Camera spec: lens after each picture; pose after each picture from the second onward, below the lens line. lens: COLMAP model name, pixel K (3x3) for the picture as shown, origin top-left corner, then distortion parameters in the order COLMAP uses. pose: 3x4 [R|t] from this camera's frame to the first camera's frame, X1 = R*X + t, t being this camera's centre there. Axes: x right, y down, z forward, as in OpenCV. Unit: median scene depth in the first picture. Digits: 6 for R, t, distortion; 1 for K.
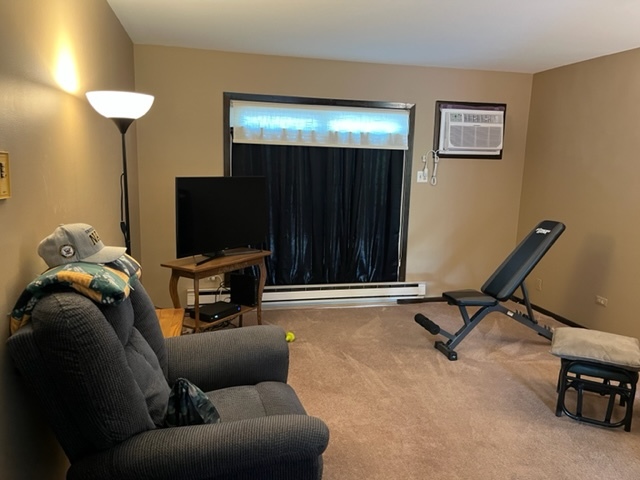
lens RADIAL K [[486.5, 0, 318.2], [0, 486.5, 243.2], [0, 0, 1]] dist [0.029444, 0.007161]
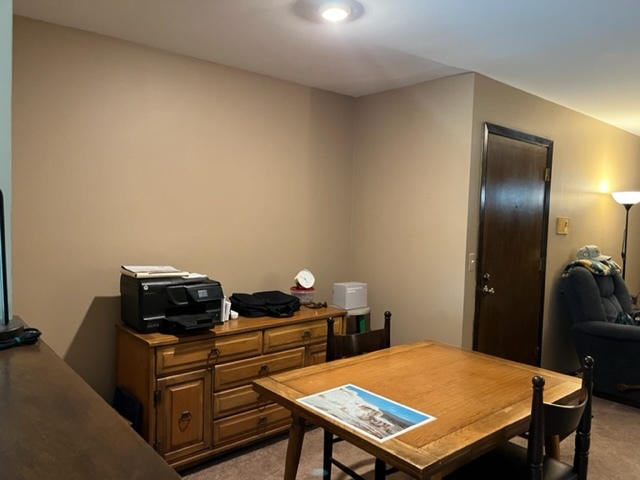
lens RADIAL K [[486.5, 0, 318.2], [0, 486.5, 245.8], [0, 0, 1]] dist [0.029444, 0.007161]
pose [[0.464201, 0.044229, -0.884625, 0.434035], [-0.165802, 0.985437, -0.037735, 0.113803], [0.870073, 0.164189, 0.464774, -0.563275]]
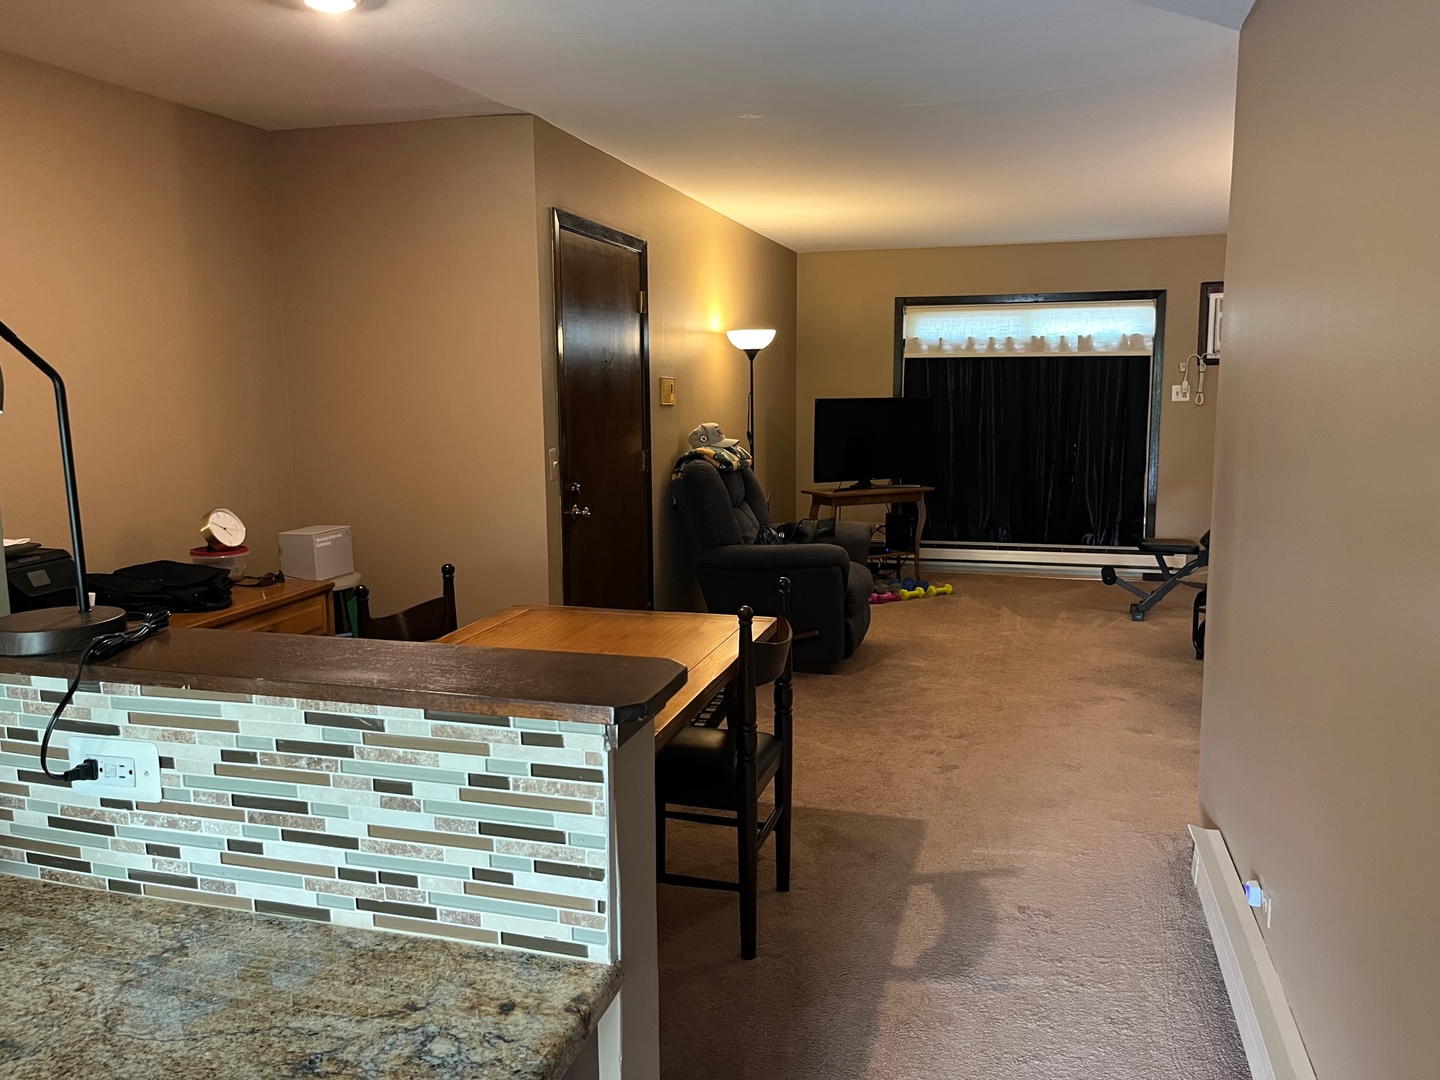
lens RADIAL K [[1094.7, 0, 718.5], [0, 1094.7, 530.9], [0, 0, 1]] dist [0.029444, 0.007161]
pose [[0.873304, 0.034147, -0.485977, 0.461470], [-0.051094, 0.998459, -0.021658, 0.141385], [0.484488, 0.043744, 0.873703, -0.753166]]
